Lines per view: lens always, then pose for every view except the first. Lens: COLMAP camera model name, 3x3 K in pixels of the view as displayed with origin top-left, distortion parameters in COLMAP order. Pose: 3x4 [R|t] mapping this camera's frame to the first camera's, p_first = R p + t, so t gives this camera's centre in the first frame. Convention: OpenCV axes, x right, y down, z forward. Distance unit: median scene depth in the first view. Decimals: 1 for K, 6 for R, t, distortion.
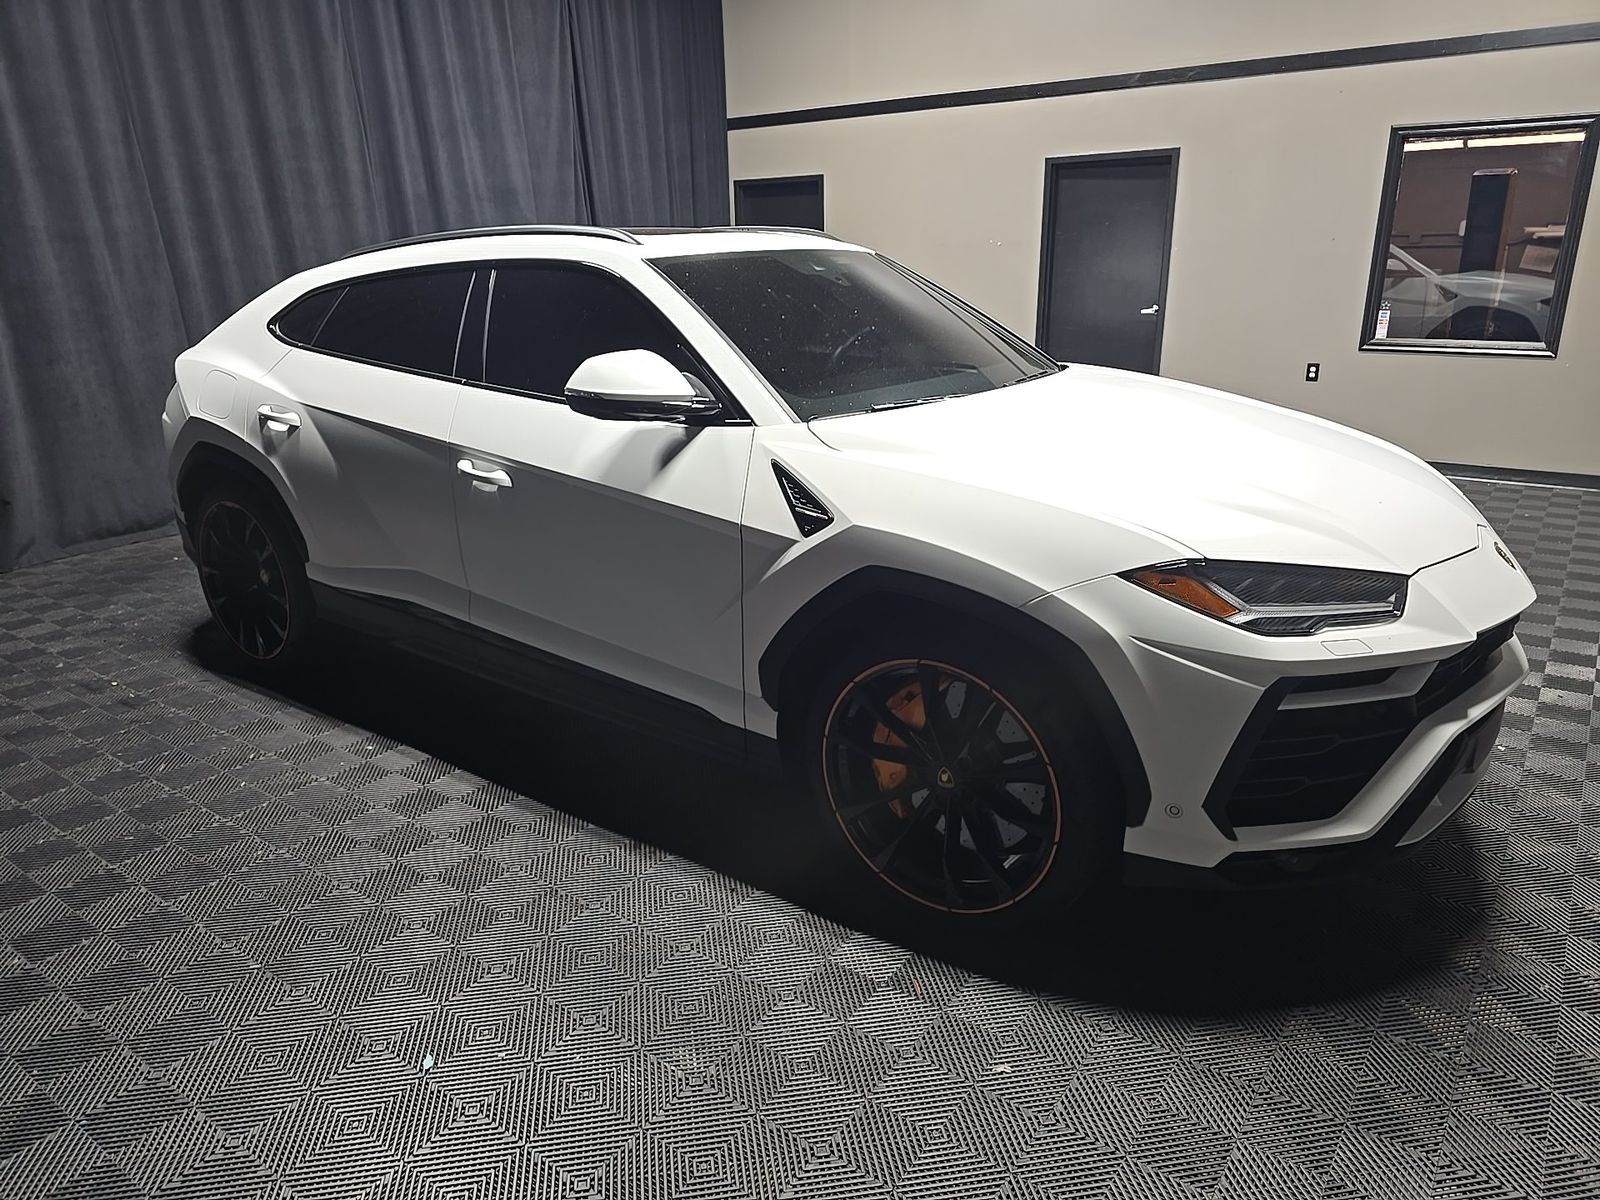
lens RADIAL K [[1109.9, 0, 796.9], [0, 1109.9, 606.8], [0, 0, 1]] dist [0.045959, -0.019462]
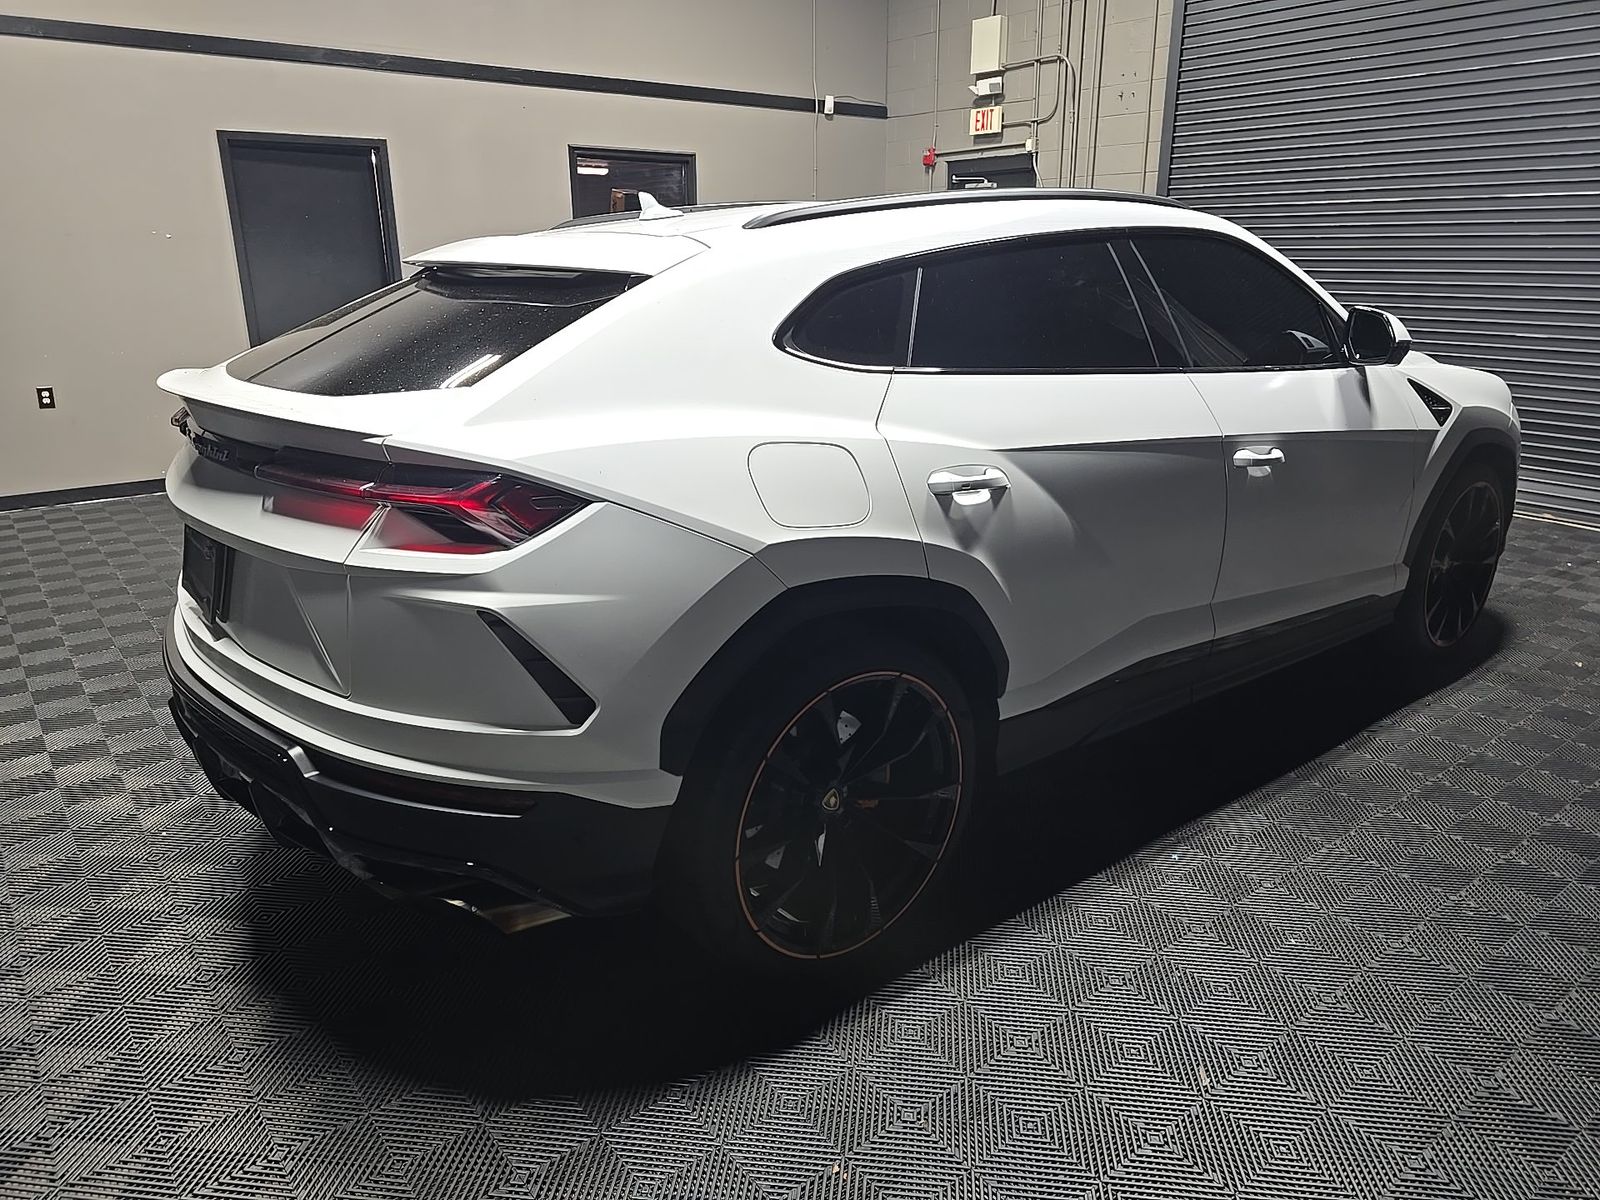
lens RADIAL K [[1109.9, 0, 796.9], [0, 1109.9, 606.8], [0, 0, 1]] dist [0.045959, -0.019462]
pose [[0.263188, -0.284657, 0.921793, -0.620809], [0.300389, 0.932162, 0.202092, -0.149982], [-0.916787, 0.223708, 0.330841, 0.526744]]
